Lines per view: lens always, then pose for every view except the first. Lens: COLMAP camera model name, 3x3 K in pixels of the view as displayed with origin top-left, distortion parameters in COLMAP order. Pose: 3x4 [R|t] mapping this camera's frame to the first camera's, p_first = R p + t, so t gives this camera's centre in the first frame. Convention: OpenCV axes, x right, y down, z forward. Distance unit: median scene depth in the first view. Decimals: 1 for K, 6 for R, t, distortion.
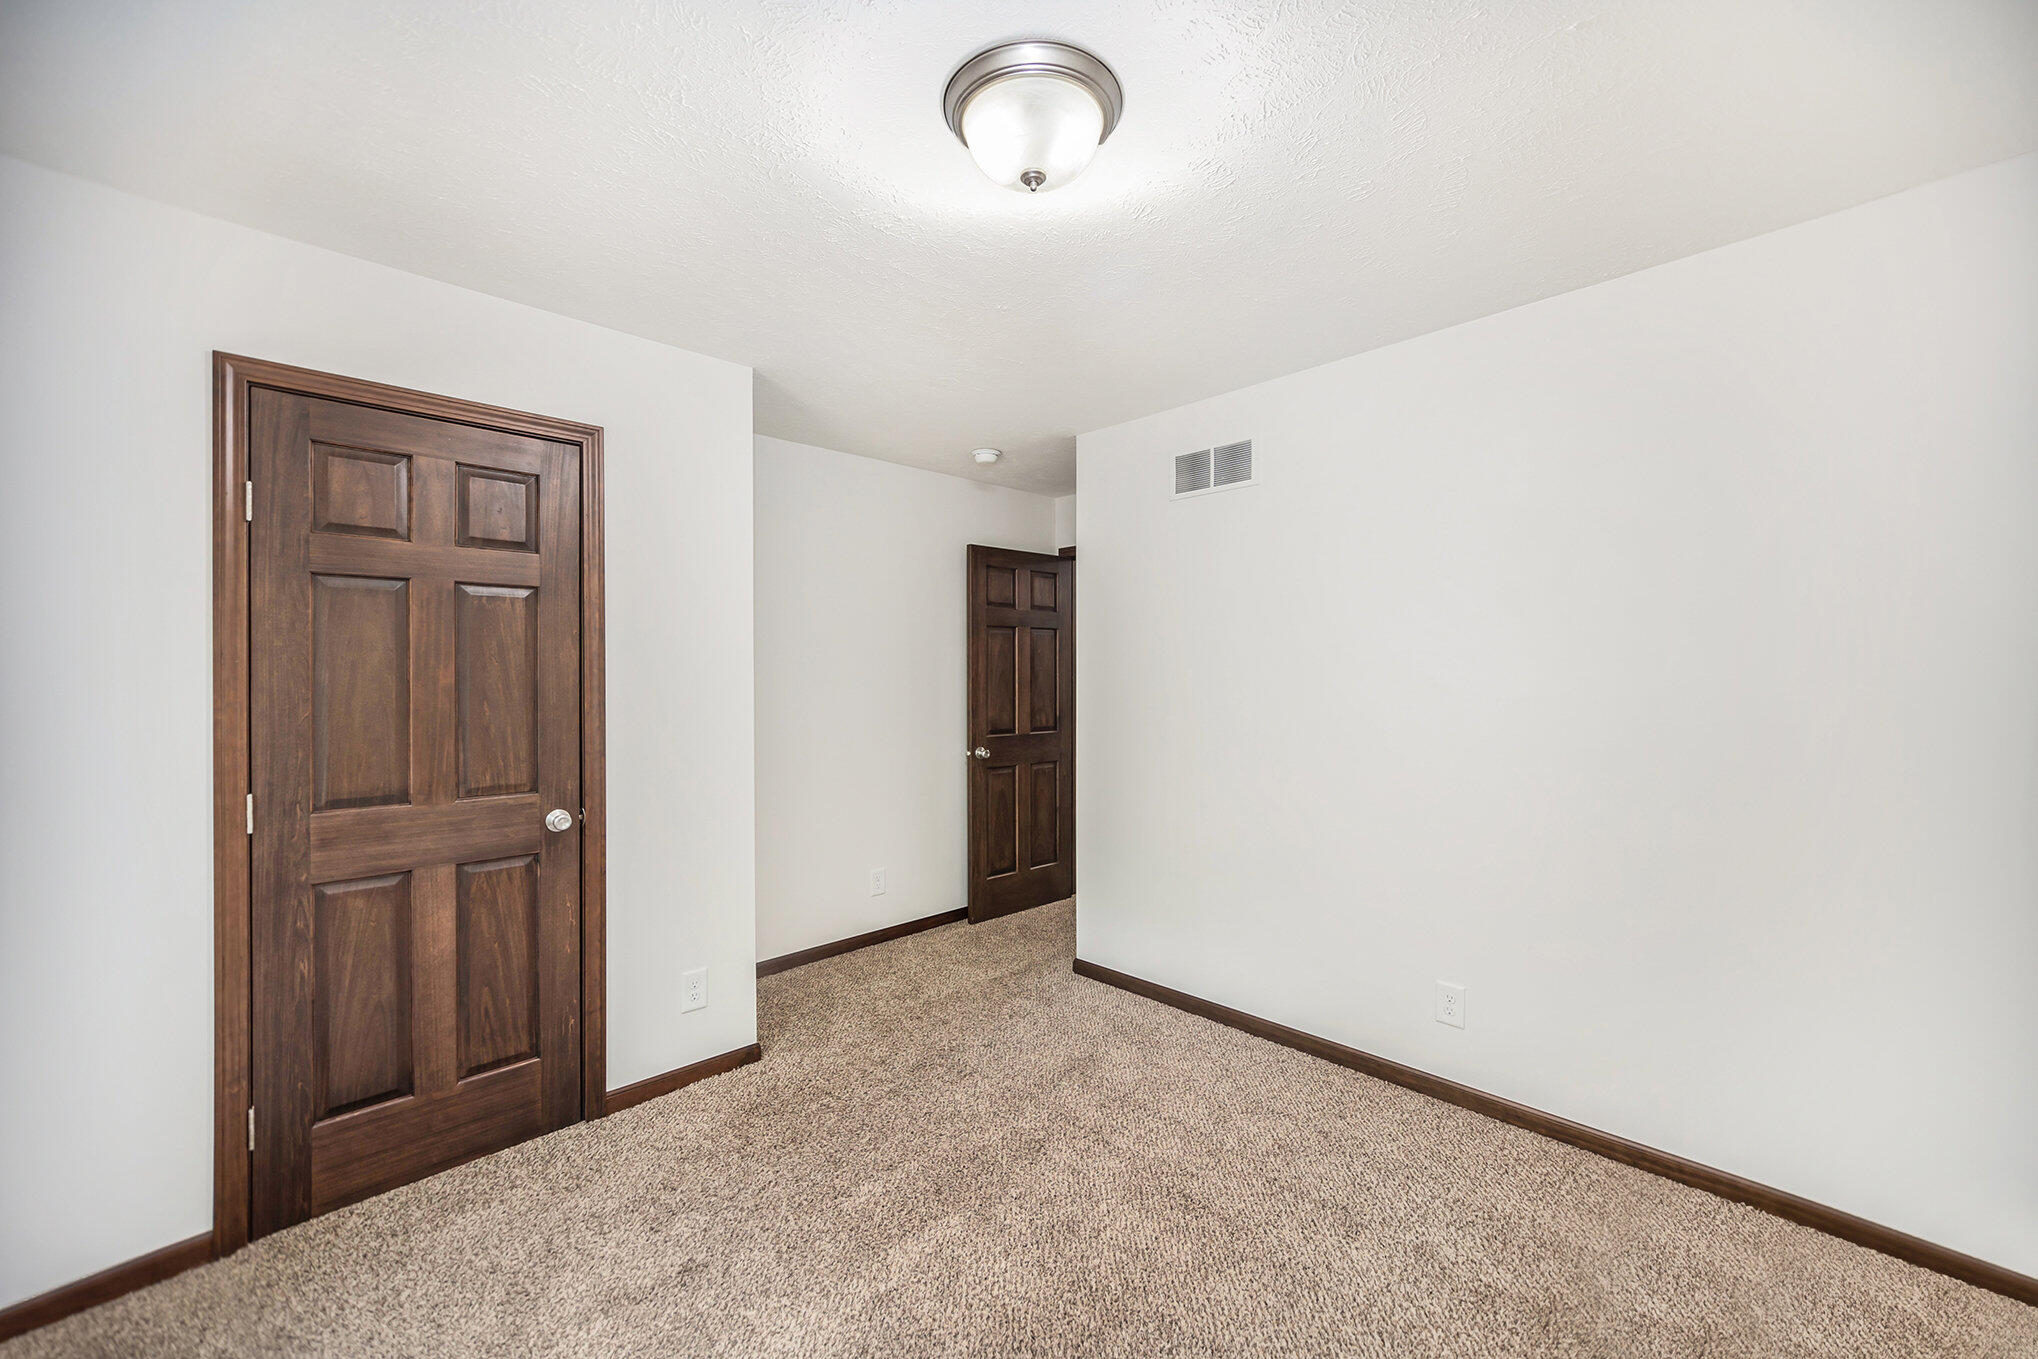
lens RADIAL K [[815.4, 0, 1030.0], [0, 815.4, 674.0], [0, 0, 1]] dist [0.002675, 0.000280]
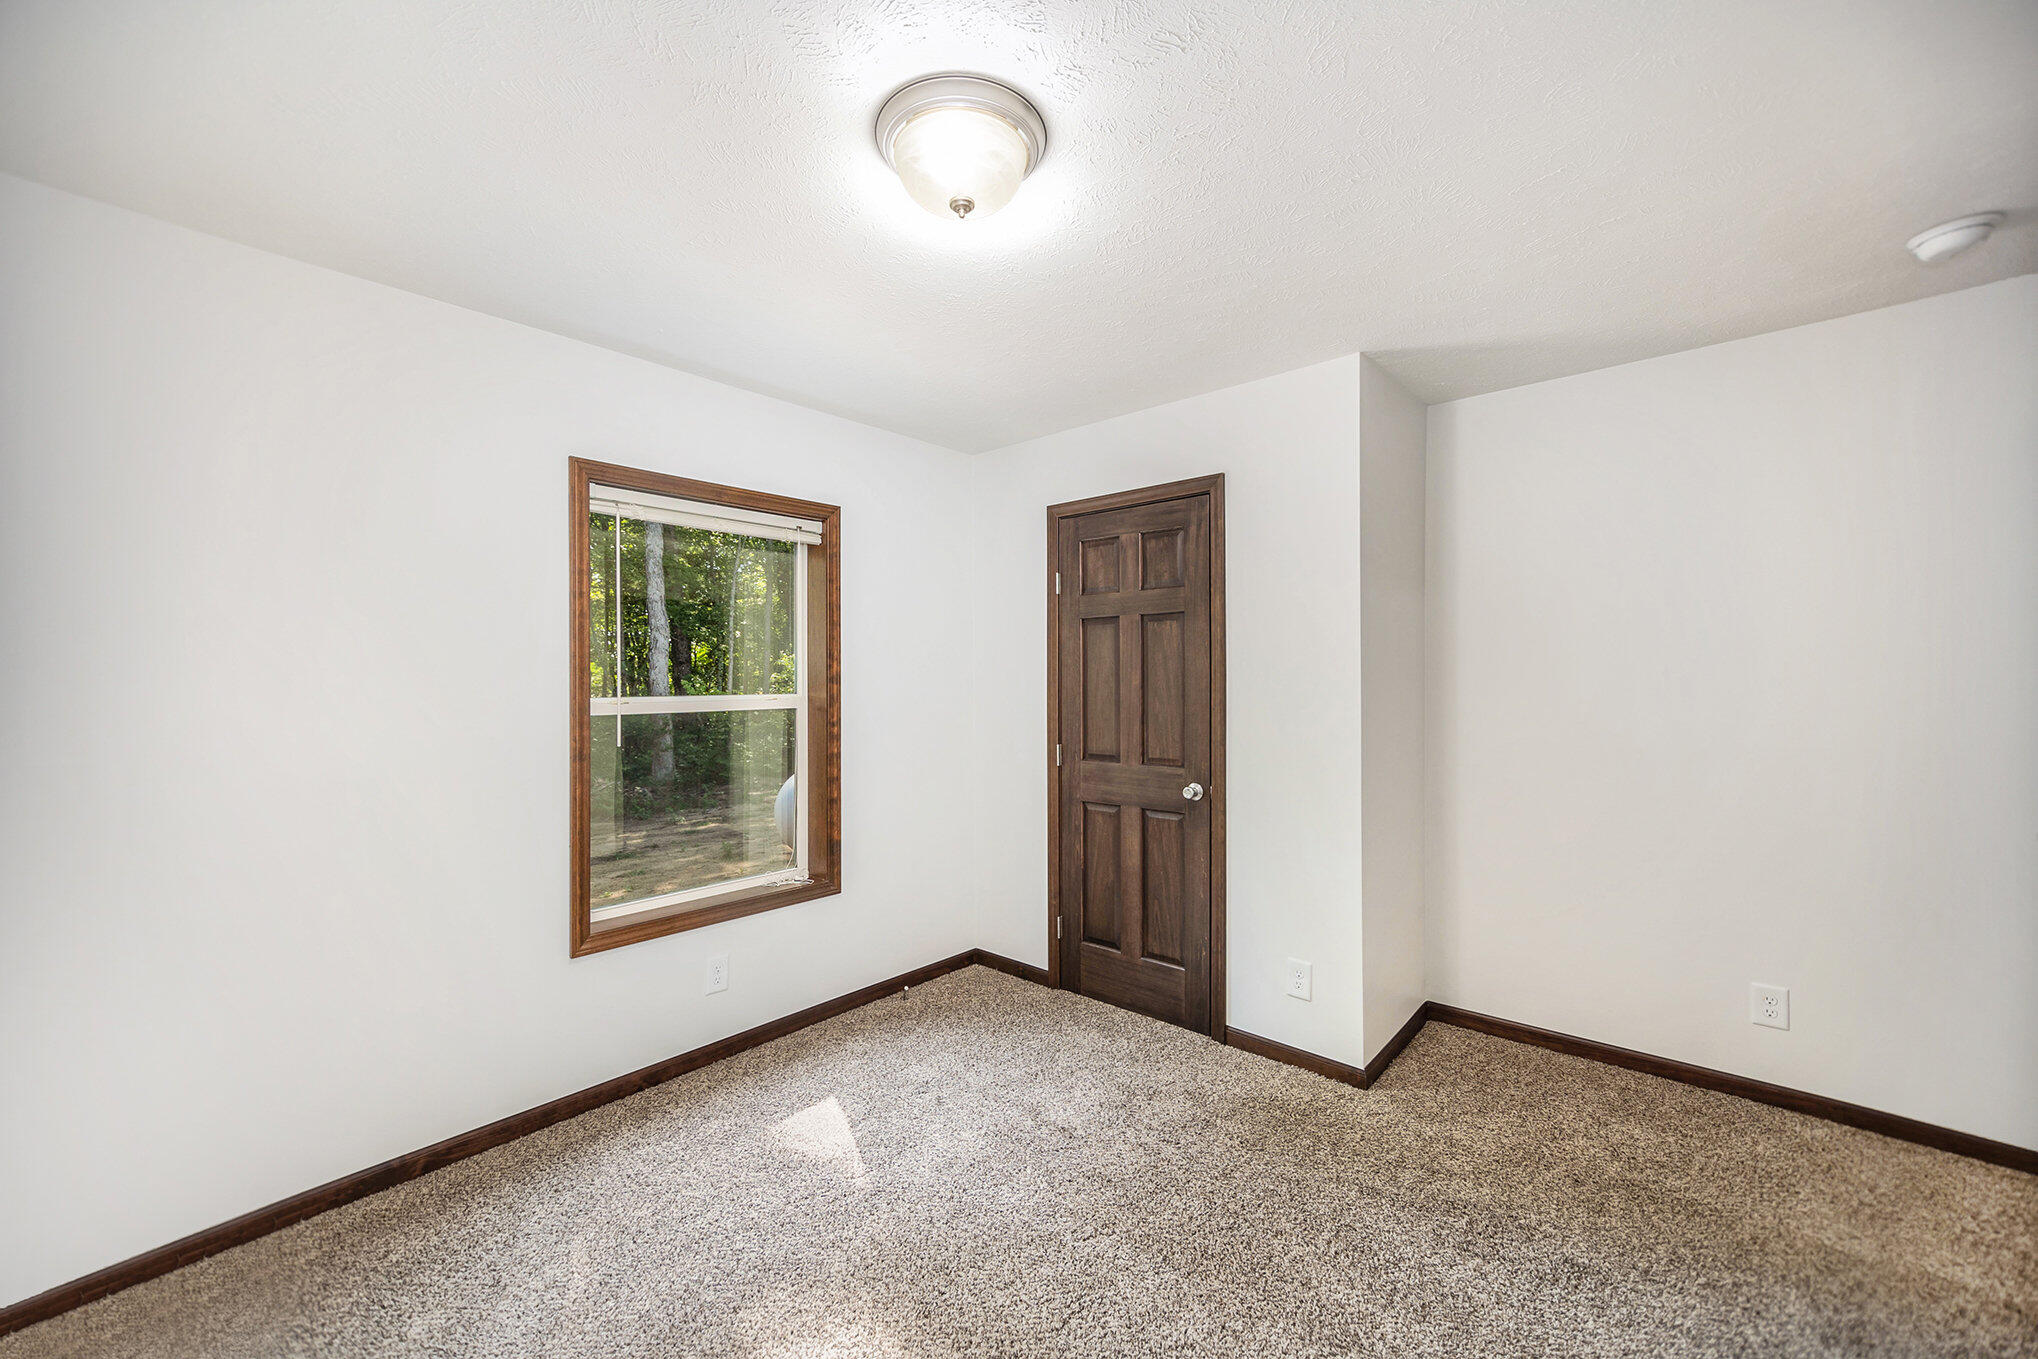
lens RADIAL K [[815.4, 0, 1030.0], [0, 815.4, 674.0], [0, 0, 1]] dist [0.002675, 0.000280]
pose [[0.047568, -0.000946, -0.998868, 0.722631], [0.008849, 0.999961, -0.000525, -0.007853], [0.998829, -0.008814, 0.047575, 0.710878]]
